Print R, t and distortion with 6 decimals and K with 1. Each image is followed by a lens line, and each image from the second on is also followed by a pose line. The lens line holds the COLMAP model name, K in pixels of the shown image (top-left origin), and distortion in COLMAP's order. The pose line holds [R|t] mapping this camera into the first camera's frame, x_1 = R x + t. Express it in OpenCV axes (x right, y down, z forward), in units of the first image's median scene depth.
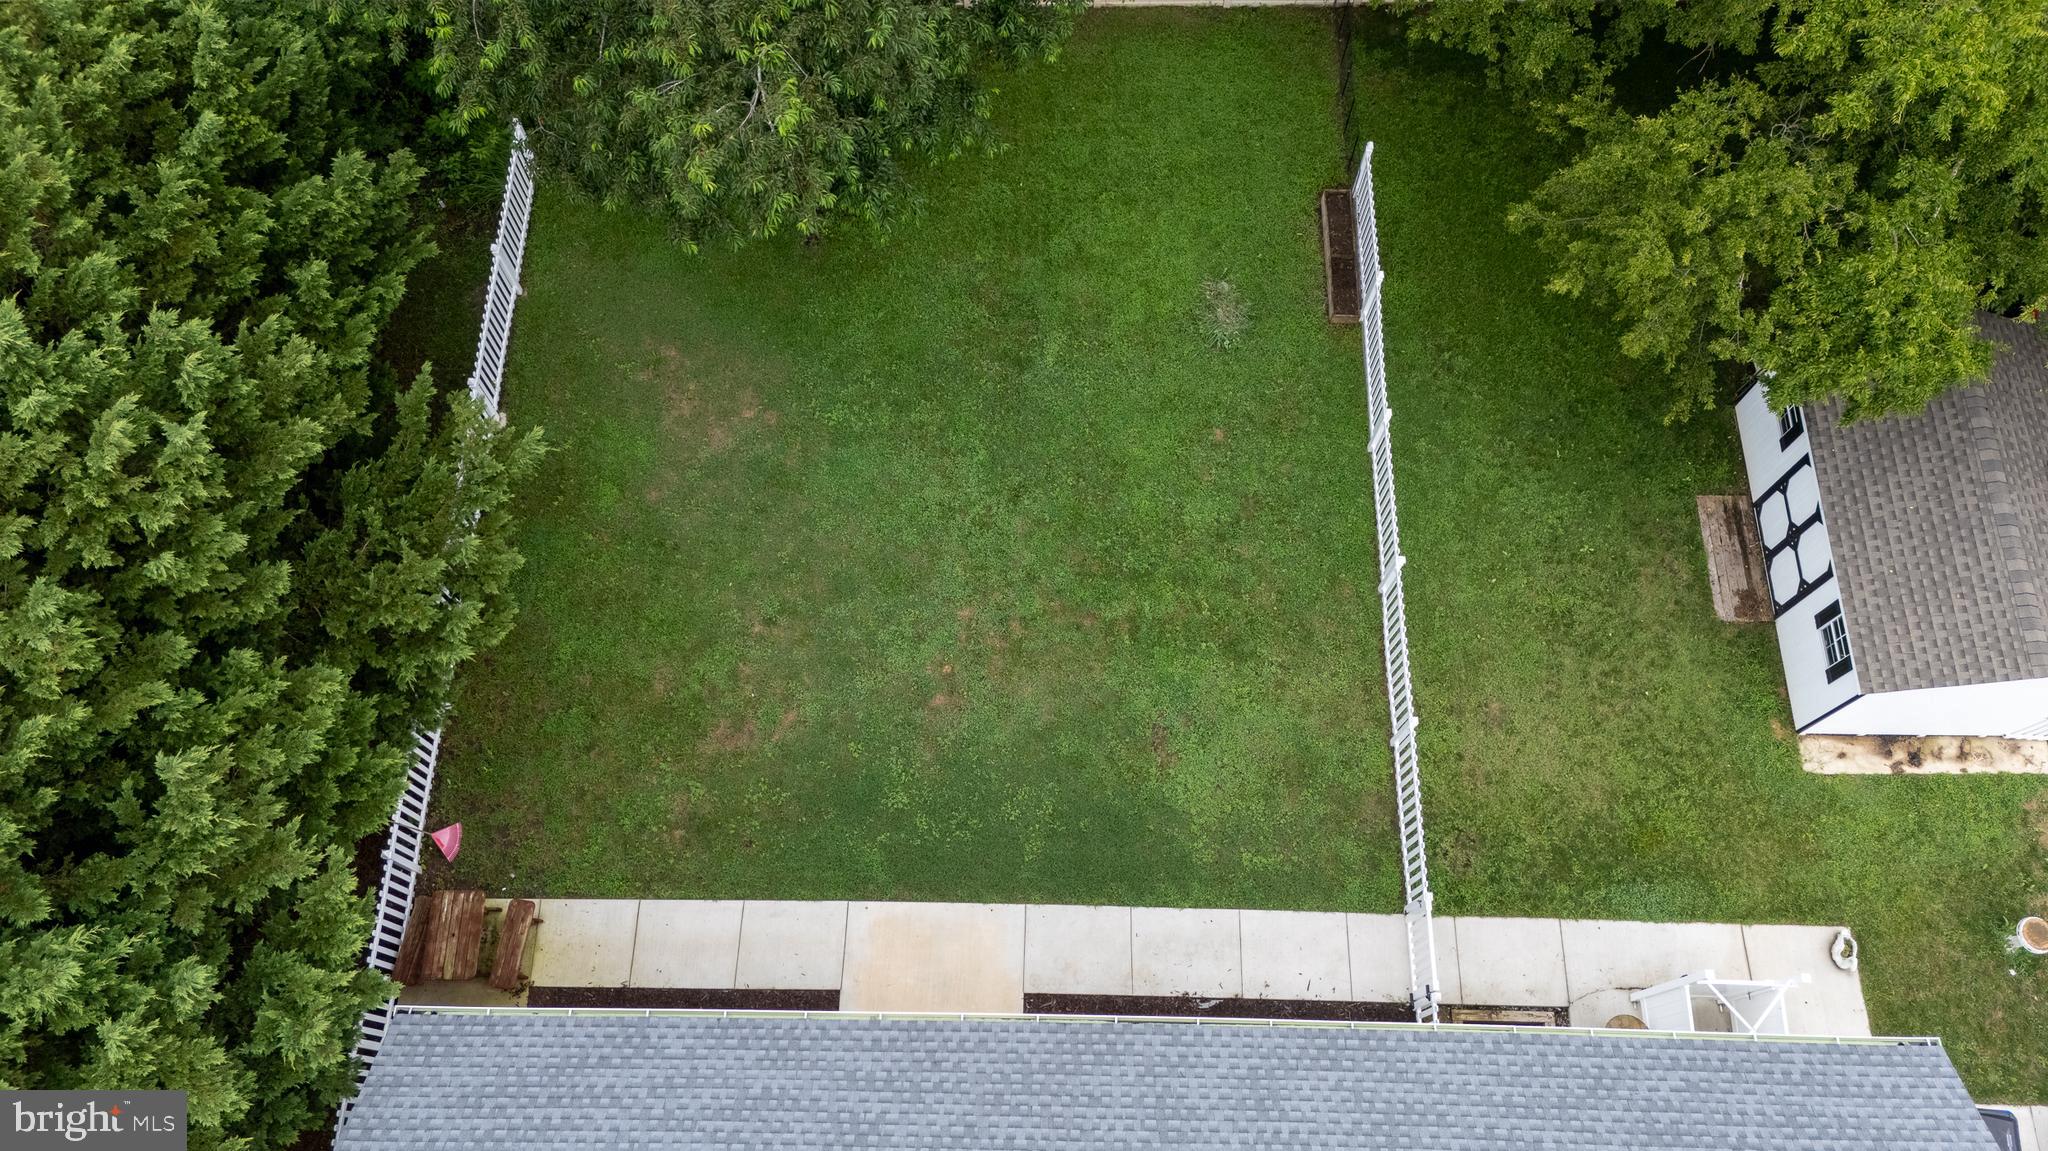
lens RADIAL K [[1486.0, 0, 1038.3], [0, 1486.0, 573.5], [0, 0, 1]] dist [0.054230, -0.045728]
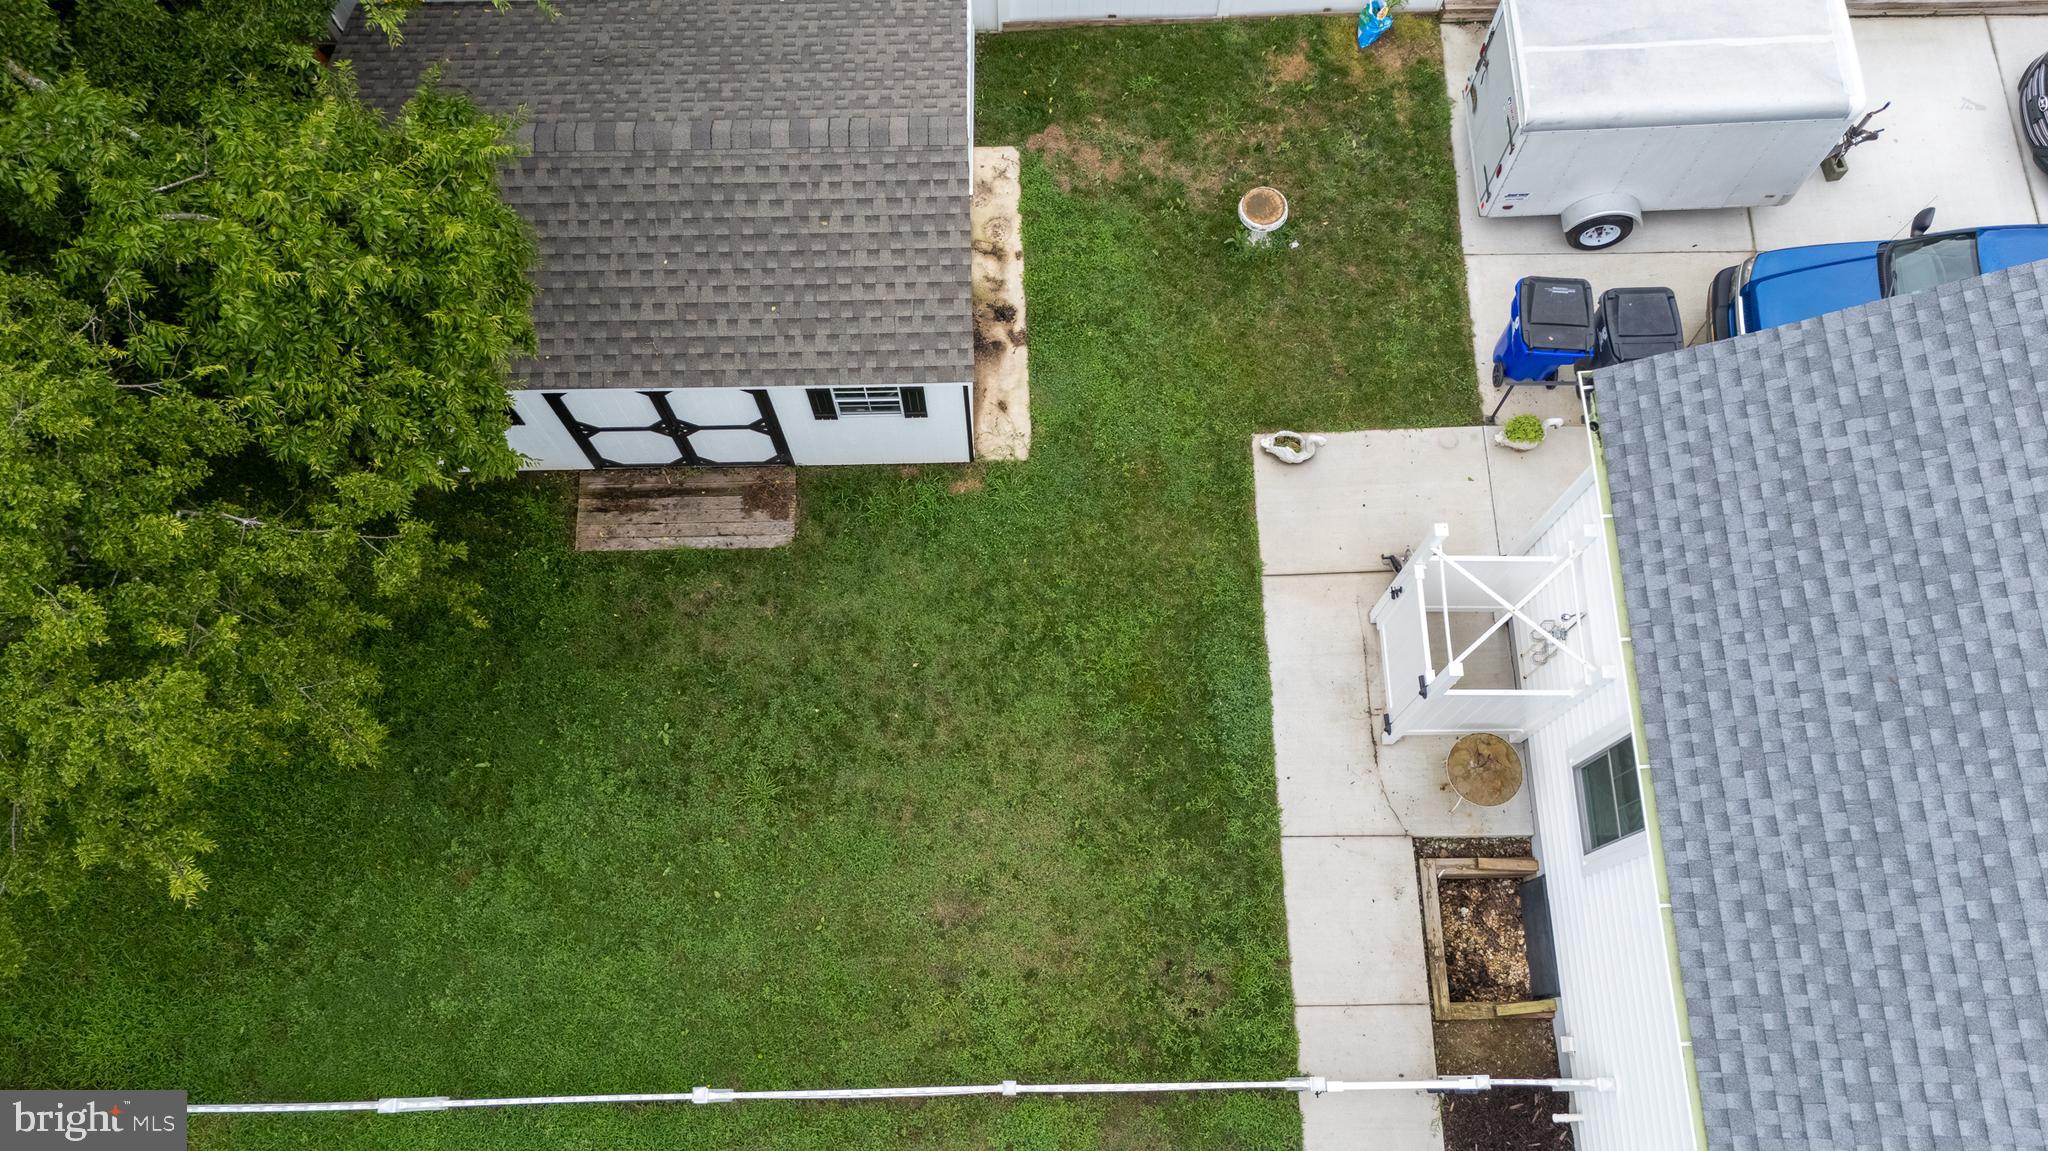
lens RADIAL K [[1486.0, 0, 1017.5], [0, 1486.0, 587.2], [0, 0, 1]] dist [0.054230, -0.045728]
pose [[-0.036158, -0.951047, 0.306924, 0.254007], [0.927718, 0.082235, 0.364111, -0.118759], [-0.371527, 0.297905, 0.879330, 0.436767]]
